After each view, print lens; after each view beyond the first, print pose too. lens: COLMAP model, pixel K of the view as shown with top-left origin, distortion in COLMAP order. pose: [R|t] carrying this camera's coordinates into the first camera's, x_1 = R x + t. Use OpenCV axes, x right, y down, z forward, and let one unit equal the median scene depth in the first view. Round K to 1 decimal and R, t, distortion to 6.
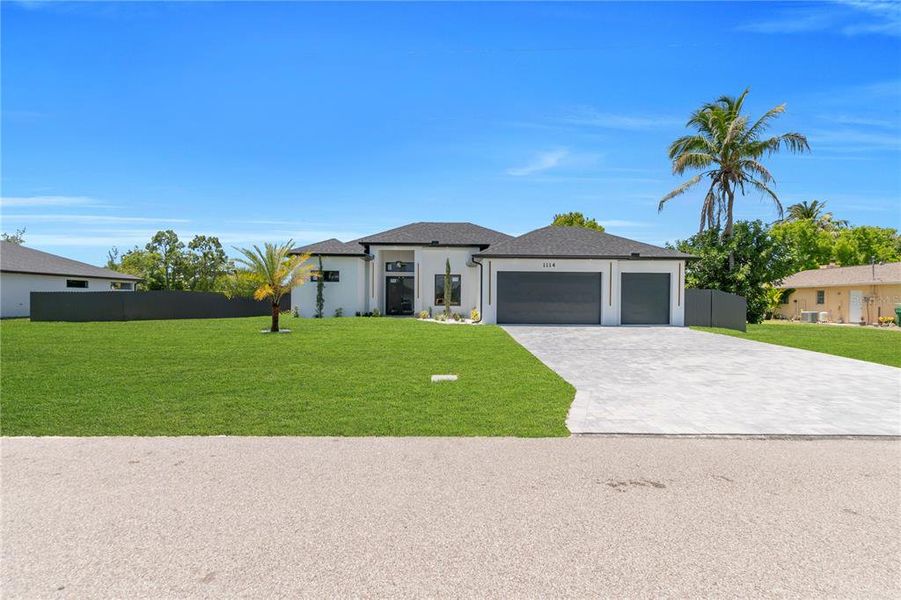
lens RADIAL K [[439.8, 0, 452.6], [0, 439.8, 301.3], [0, 0, 1]] dist [0.002021, -0.000542]
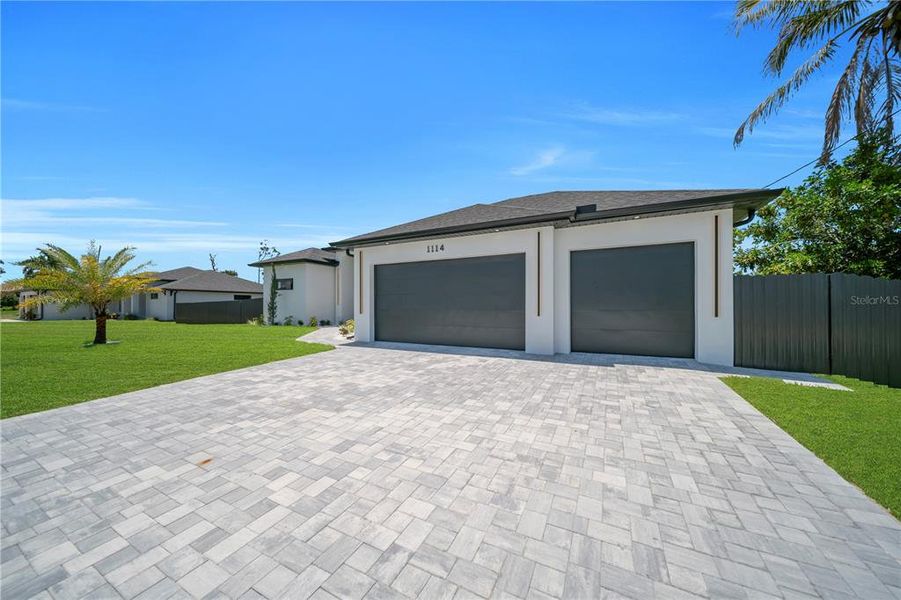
lens RADIAL K [[312.3, 0, 447.8], [0, 312.3, 301.4], [0, 0, 1]] dist [0.001241, -0.000213]
pose [[0.882116, -0.015804, -0.470766, 0.422890], [0.006644, 0.999755, -0.021113, 0.000142], [0.470985, 0.015496, 0.882005, 0.607460]]
